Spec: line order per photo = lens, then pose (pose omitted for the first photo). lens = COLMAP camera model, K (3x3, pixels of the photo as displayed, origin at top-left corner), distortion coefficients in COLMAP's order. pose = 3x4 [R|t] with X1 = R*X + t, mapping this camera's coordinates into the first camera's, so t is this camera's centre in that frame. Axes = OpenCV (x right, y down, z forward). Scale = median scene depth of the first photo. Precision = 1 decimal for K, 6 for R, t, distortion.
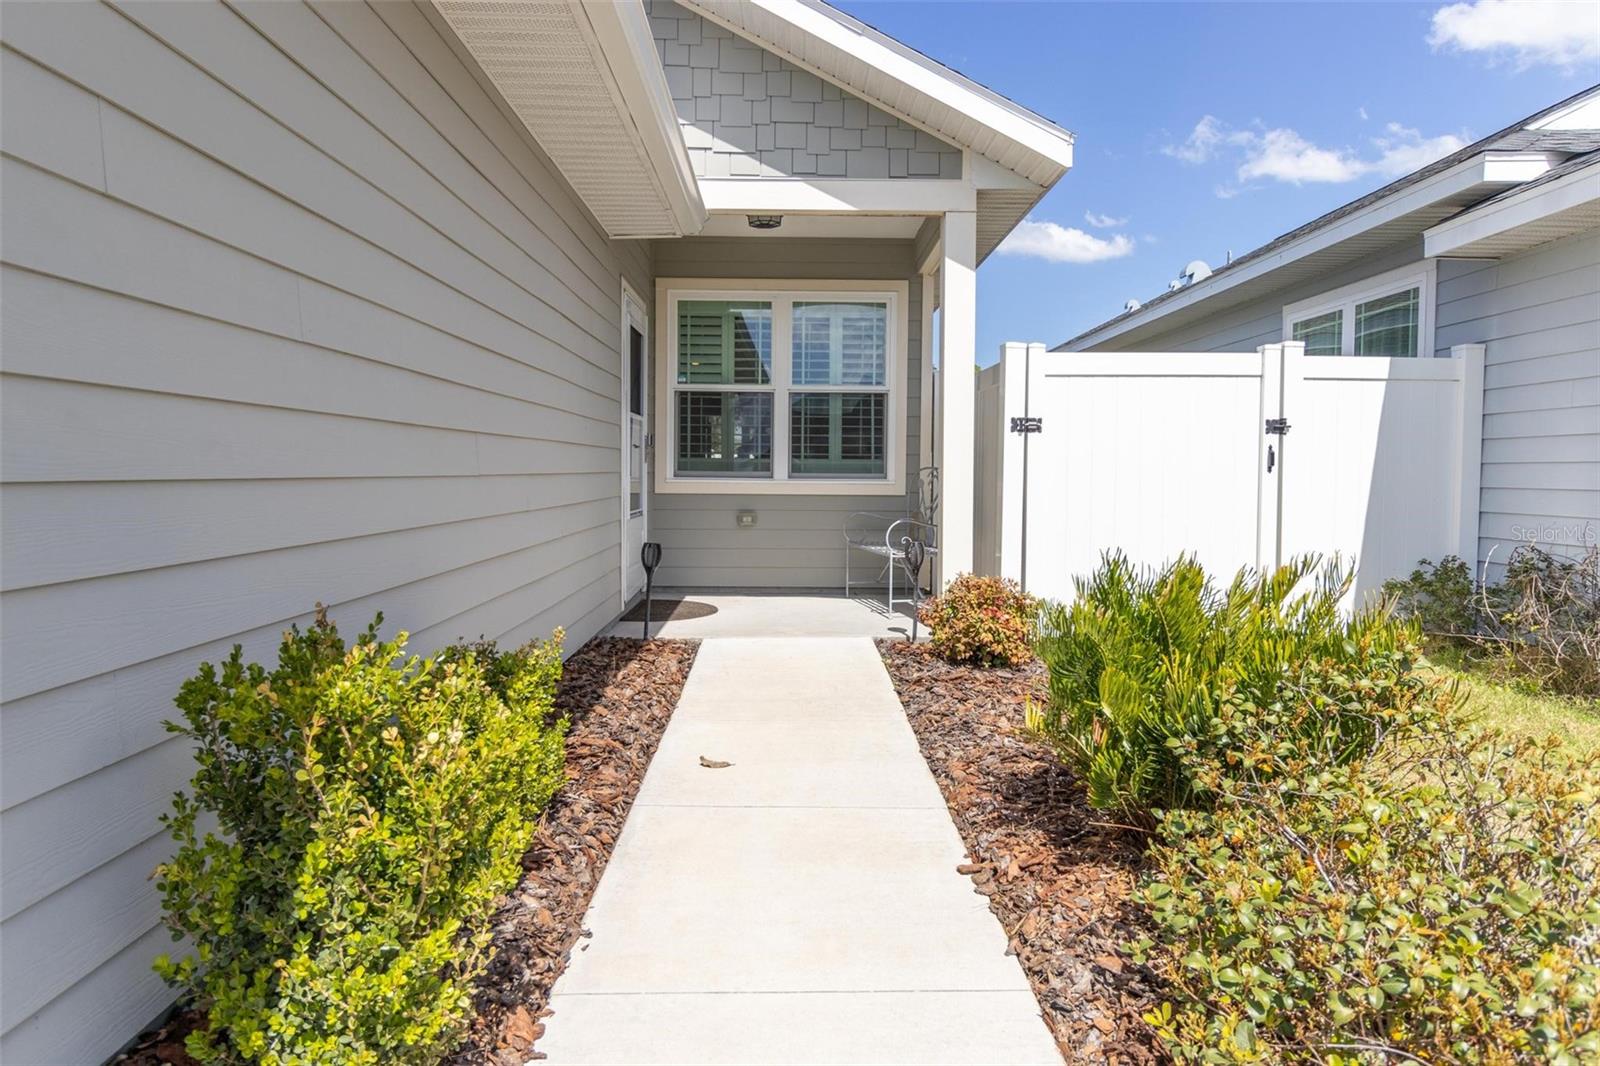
lens RADIAL K [[949.3, 0, 799.9], [0, 949.3, 528.5], [0, 0, 1]] dist [-0.000666, 0.001545]
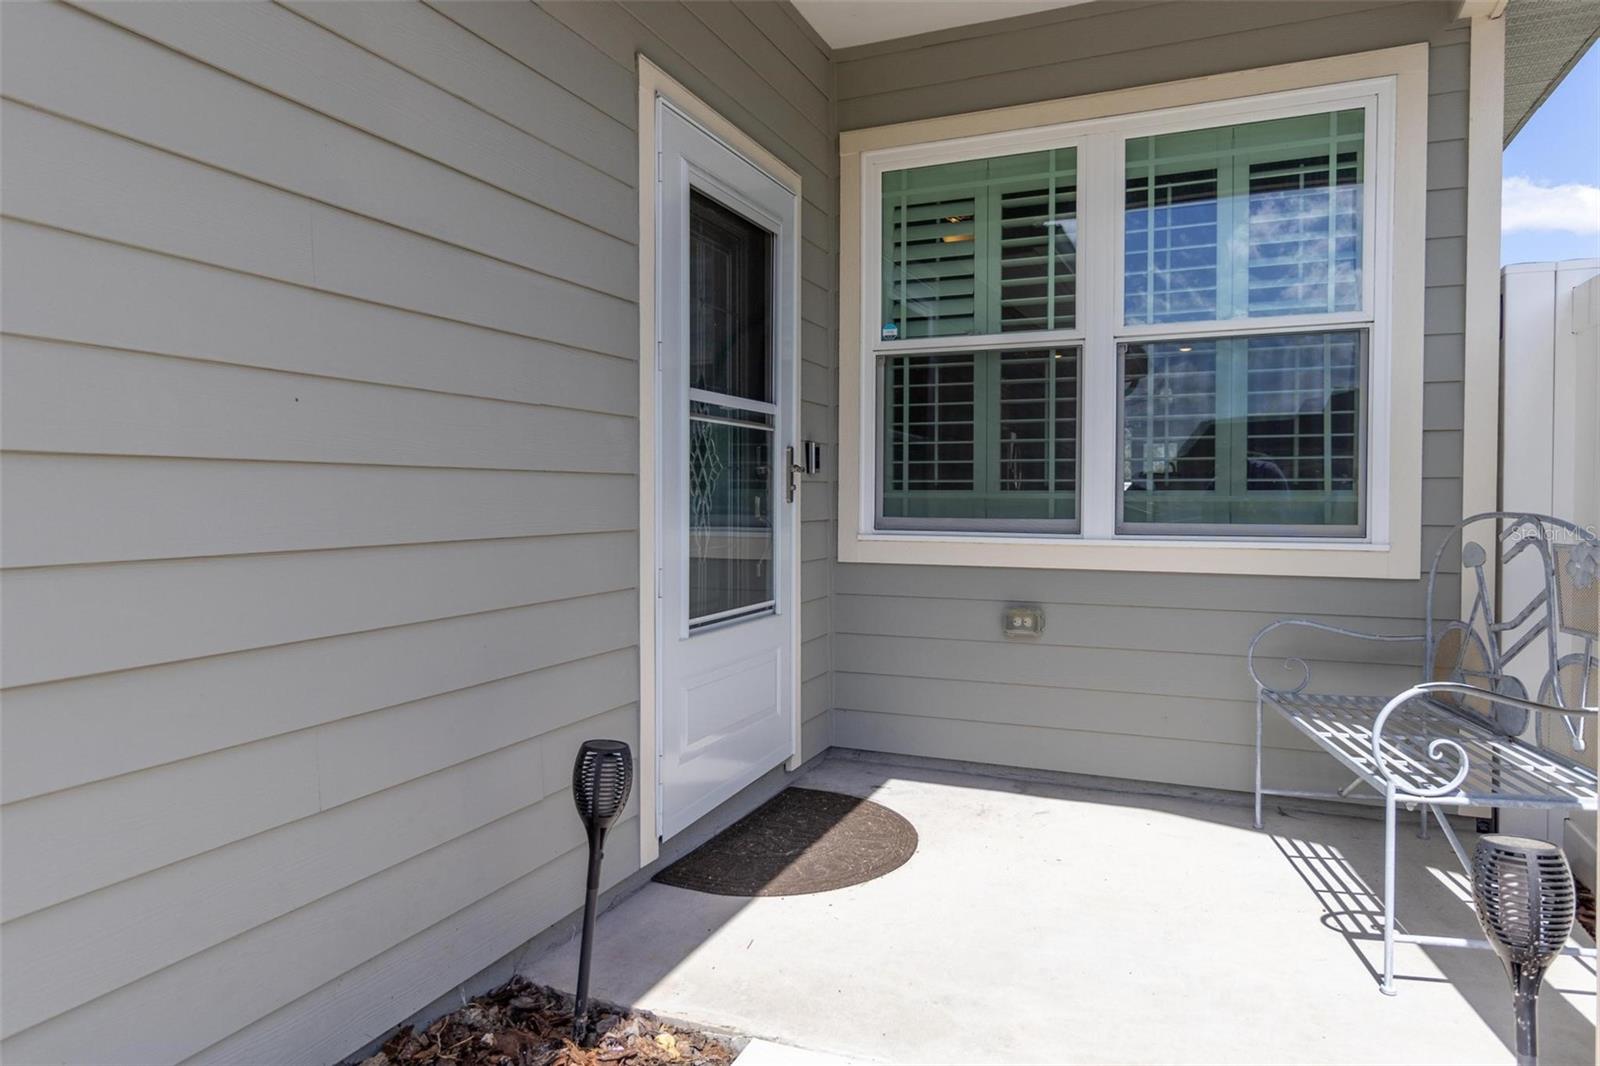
lens RADIAL K [[949.3, 0, 829.7], [0, 949.3, 514.9], [0, 0, 1]] dist [-0.000666, 0.001545]
pose [[0.915882, 0.002343, -0.401441, 0.044169], [-0.018611, 0.999156, -0.036630, -0.043287], [0.401017, 0.041020, 0.915152, 0.536942]]
